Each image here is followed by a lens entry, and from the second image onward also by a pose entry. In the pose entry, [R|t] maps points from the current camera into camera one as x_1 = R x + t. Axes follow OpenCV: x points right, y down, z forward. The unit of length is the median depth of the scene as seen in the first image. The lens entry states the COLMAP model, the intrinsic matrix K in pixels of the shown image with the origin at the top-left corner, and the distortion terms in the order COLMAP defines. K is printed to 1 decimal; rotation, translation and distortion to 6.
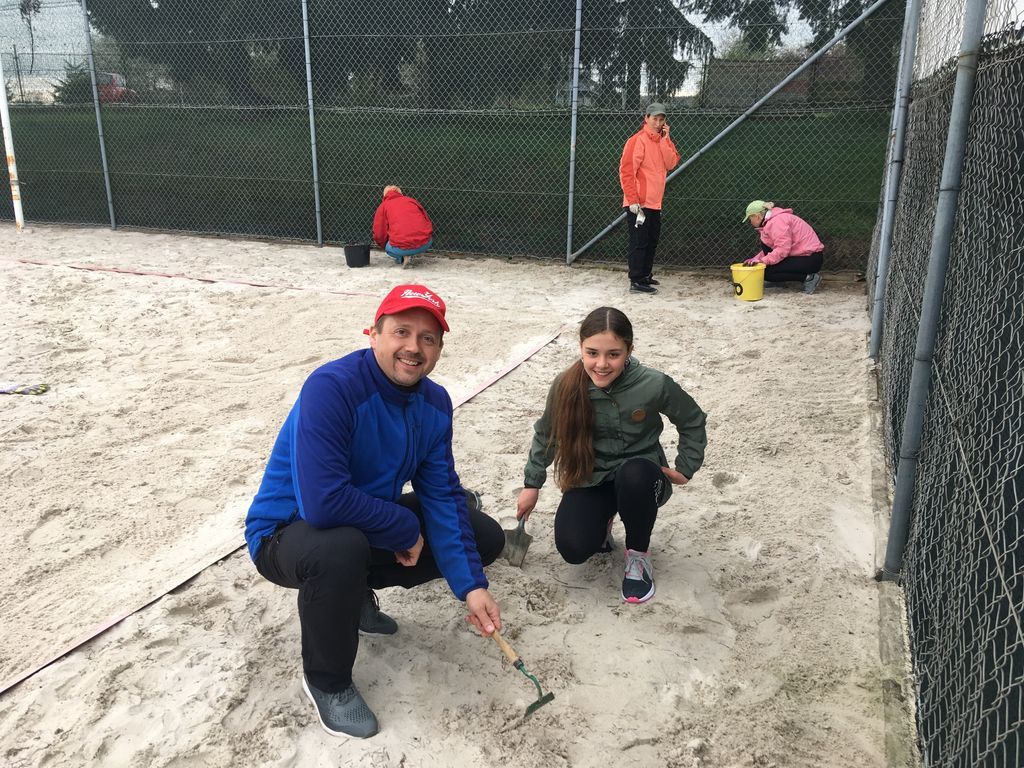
lens RADIAL K [[860.0, 0, 512.0], [0, 860.0, 384.0], [0, 0, 1]] dist [0.121956, -0.184773]
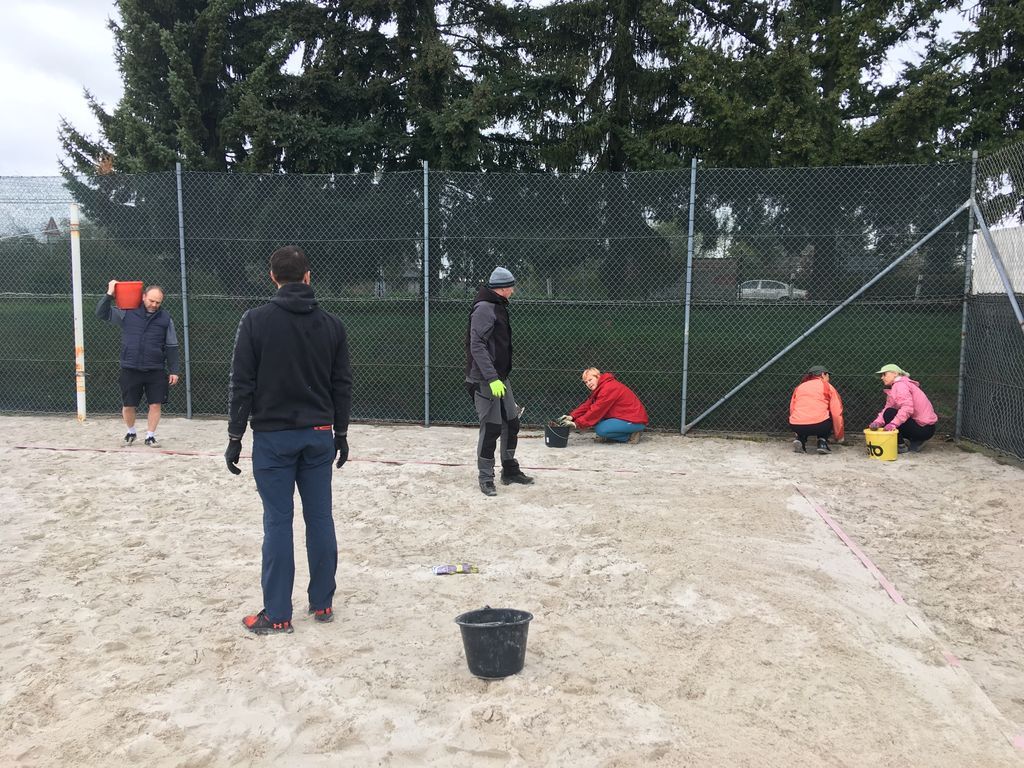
lens RADIAL K [[860.0, 0, 512.0], [0, 860.0, 384.0], [0, 0, 1]] dist [0.121956, -0.184773]
pose [[0.971989, -0.019884, 0.234183, -0.409275], [0.067071, 0.978446, -0.195305, -0.002332], [-0.225252, 0.205541, 0.952373, -0.006444]]
